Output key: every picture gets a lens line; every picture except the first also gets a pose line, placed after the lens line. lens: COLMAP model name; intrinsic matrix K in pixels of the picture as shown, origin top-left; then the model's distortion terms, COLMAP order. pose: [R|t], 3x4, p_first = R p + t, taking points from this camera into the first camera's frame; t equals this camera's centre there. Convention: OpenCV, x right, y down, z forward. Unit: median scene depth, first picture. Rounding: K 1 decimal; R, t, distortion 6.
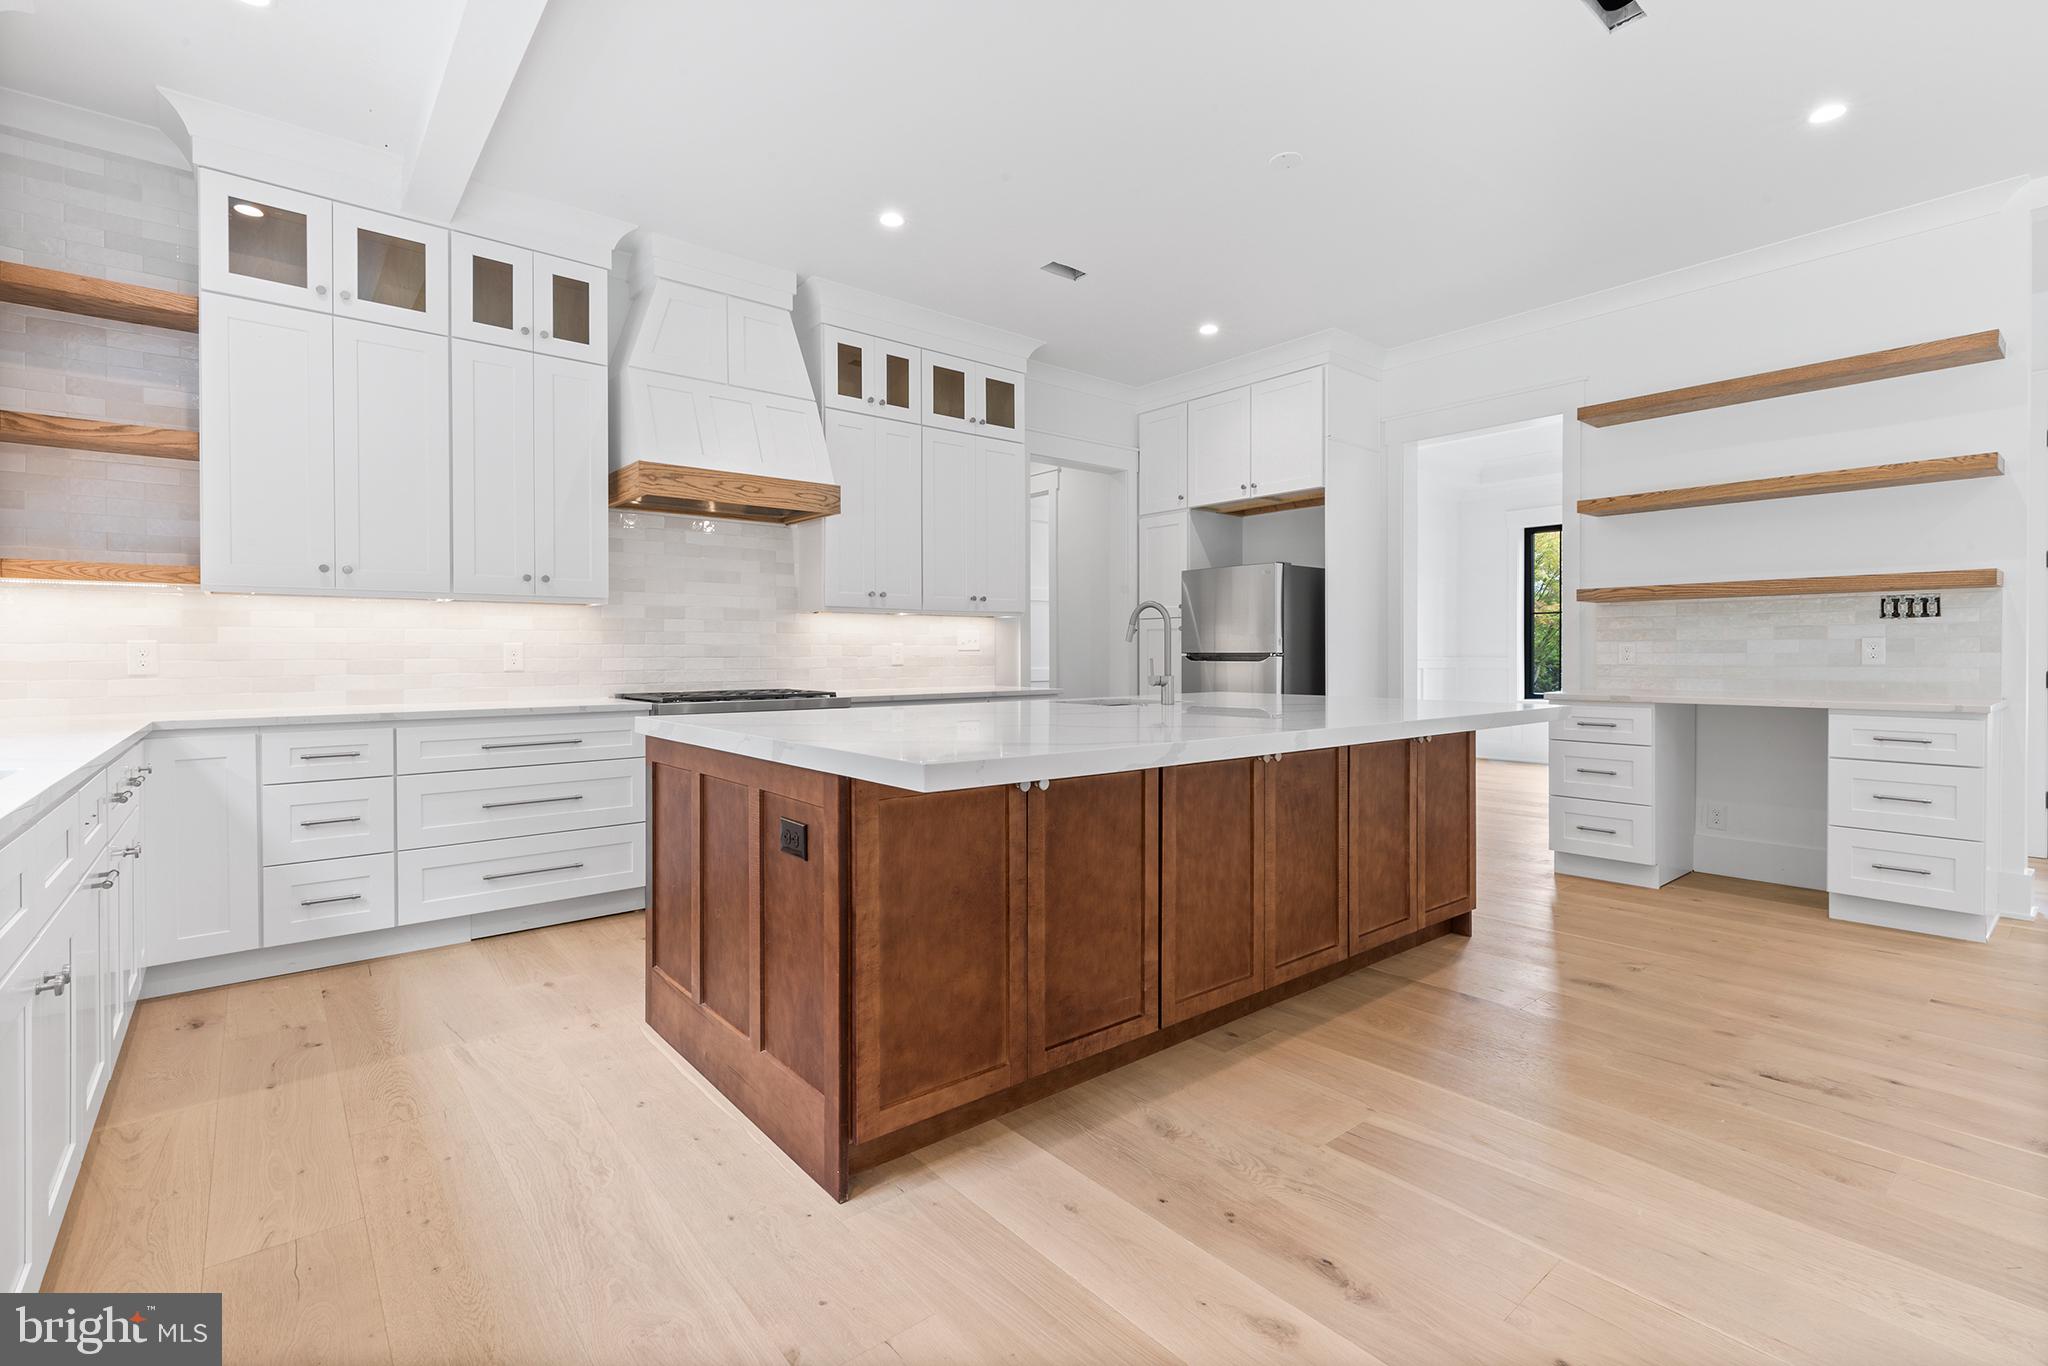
lens RADIAL K [[923.5, 0, 1027.5], [0, 923.5, 663.9], [0, 0, 1]] dist [0.005128, -0.000936]
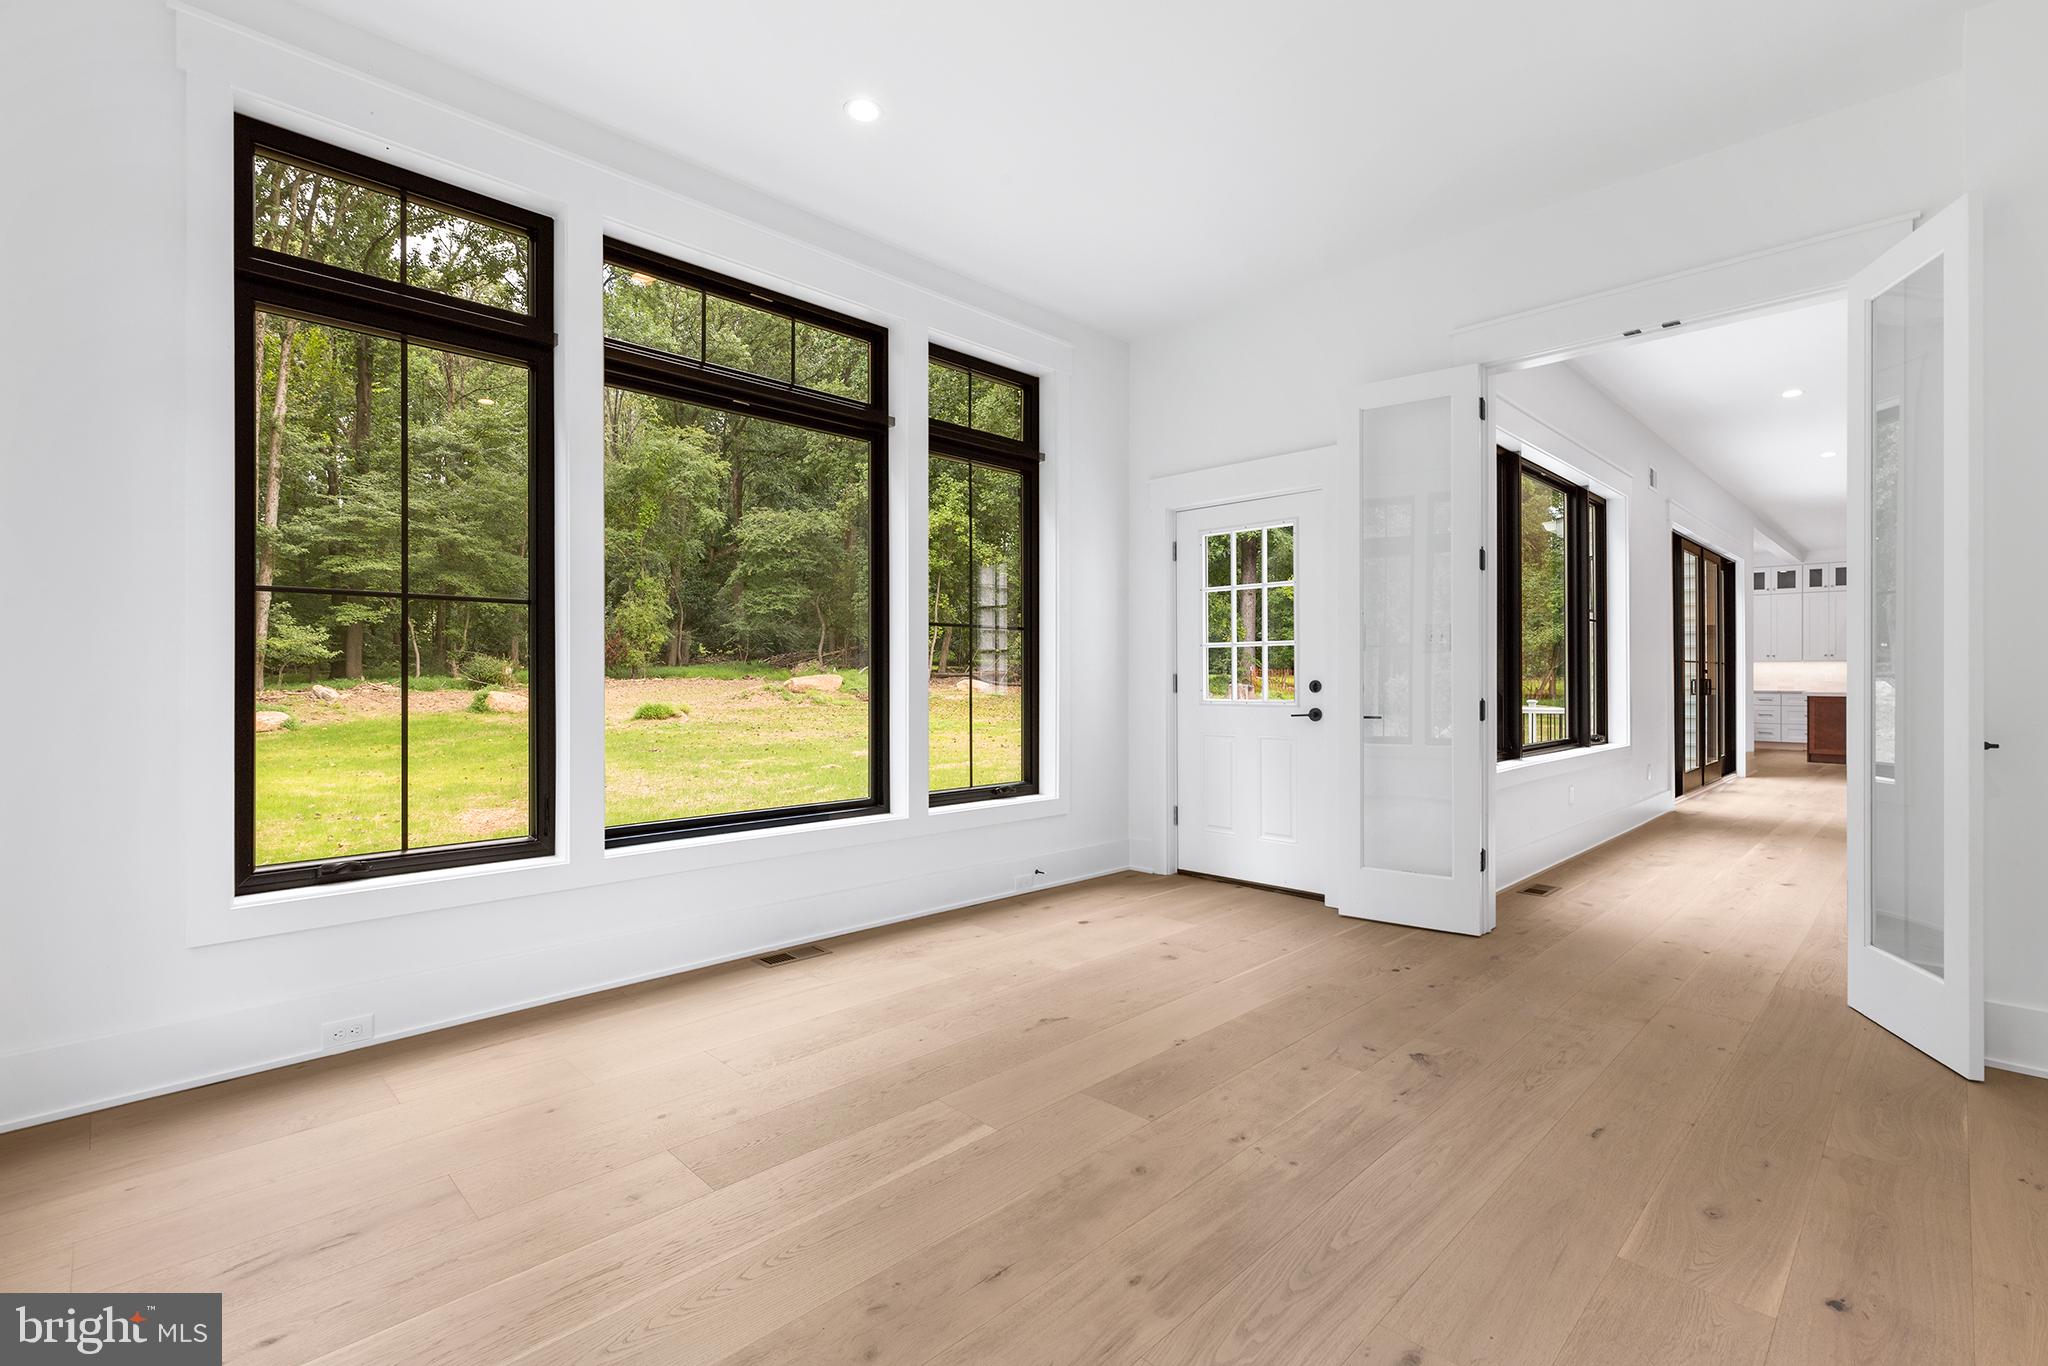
lens RADIAL K [[927.7, 0, 1025.7], [0, 927.7, 659.2], [0, 0, 1]] dist [-0.000712, -0.000190]
pose [[0.088905, -0.013275, -0.995952, 2.776459], [-0.013990, 0.999796, -0.014575, 0.016225], [0.995942, 0.015229, 0.088702, -2.416765]]
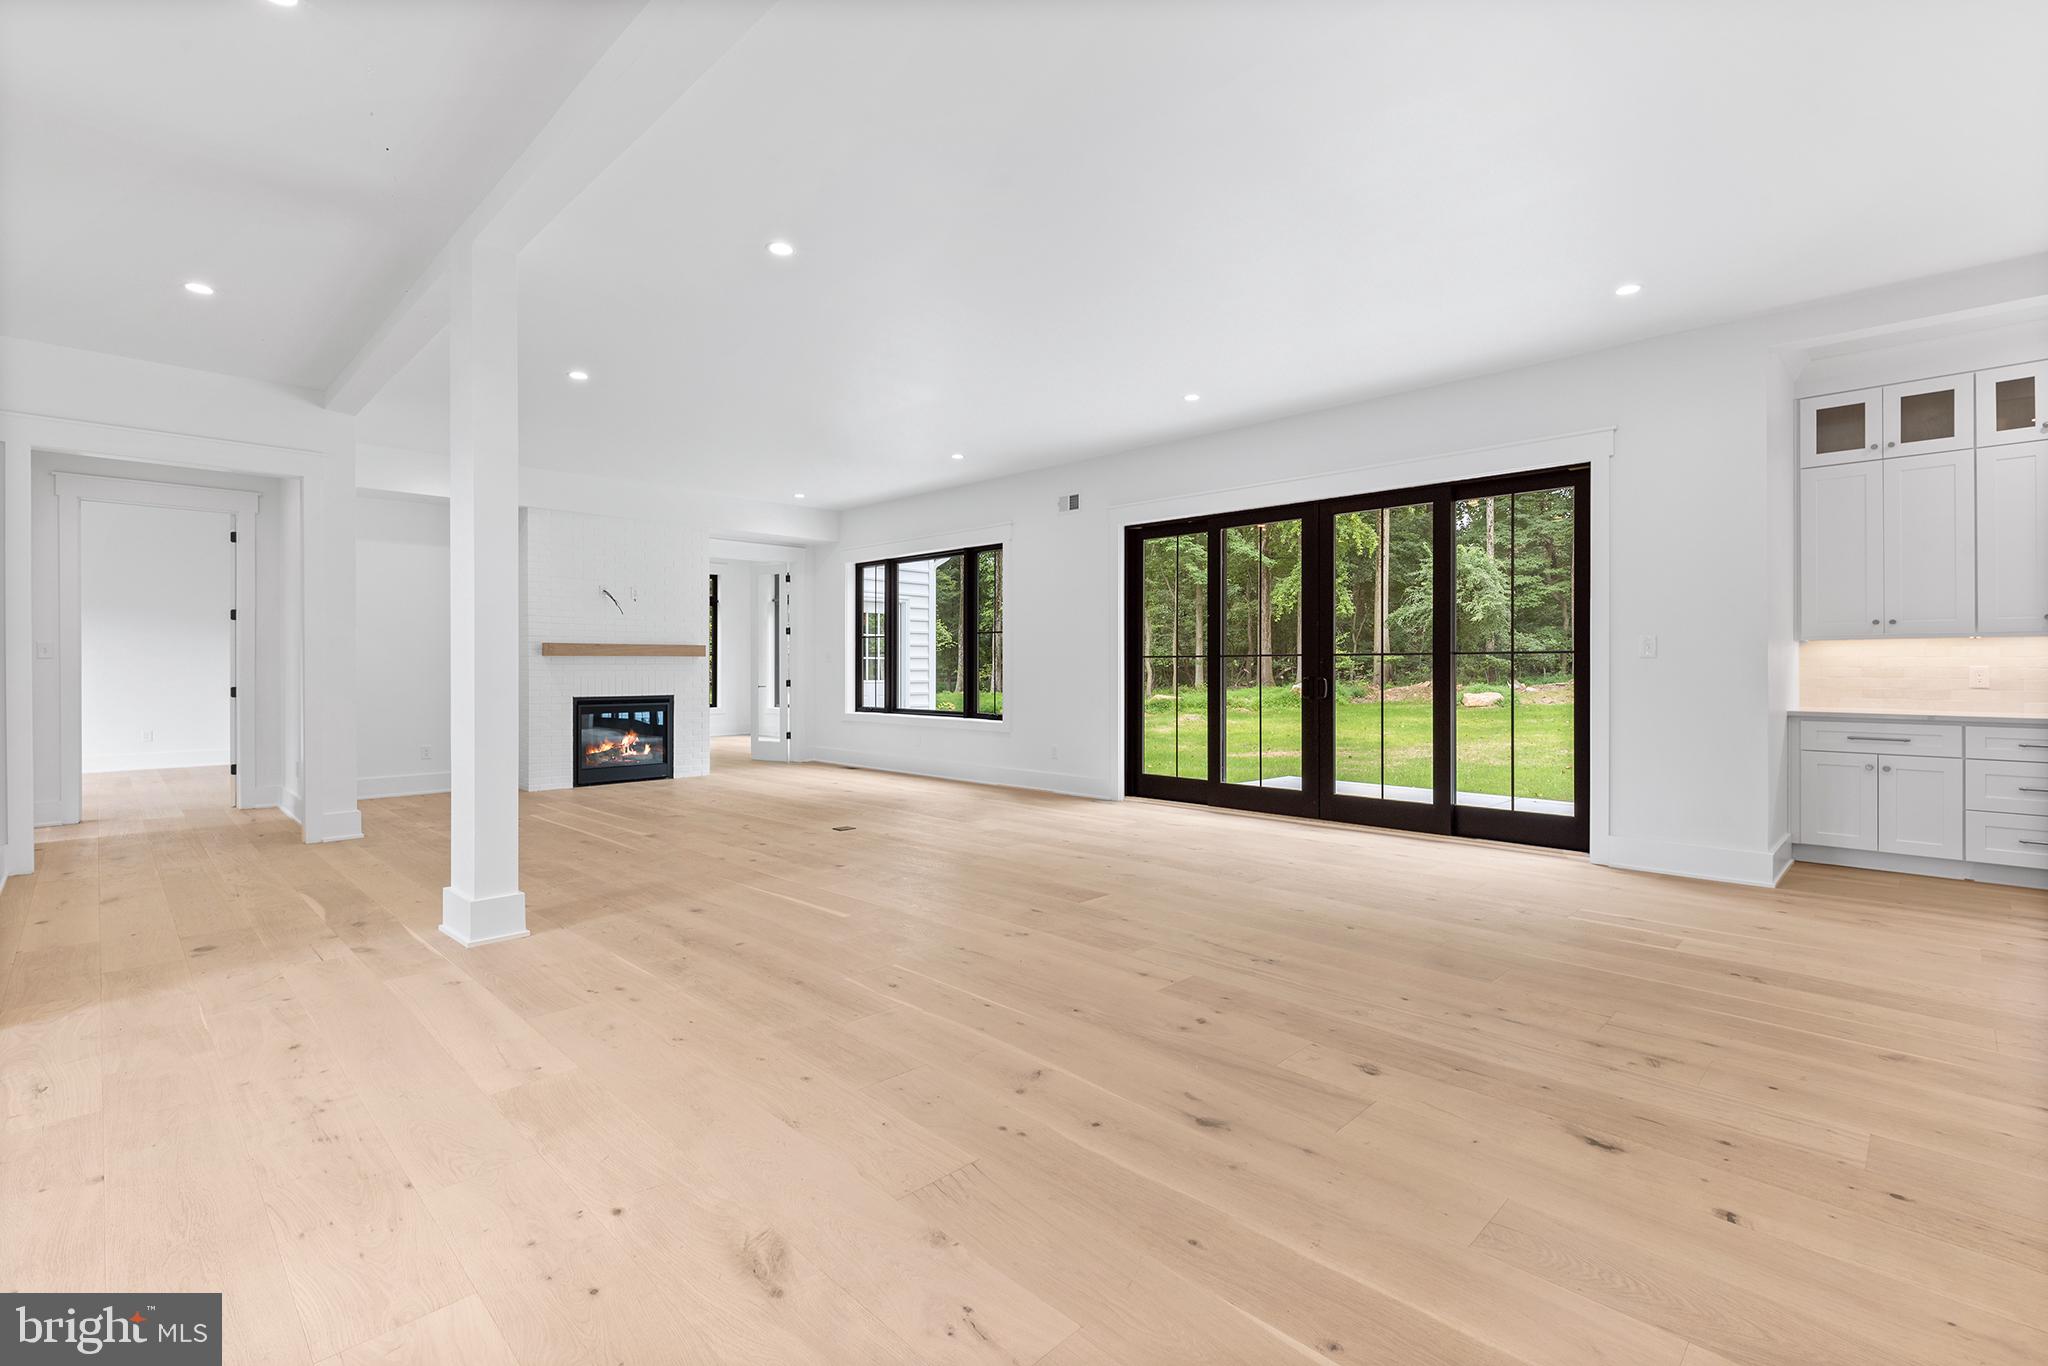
lens RADIAL K [[923.5, 0, 1027.5], [0, 923.5, 663.9], [0, 0, 1]] dist [0.005128, -0.000936]
pose [[-0.995248, 0.003084, -0.097322, 1.331368], [0.002368, 0.999969, 0.007473, -0.032065], [0.097342, 0.007207, -0.995225, 1.180606]]
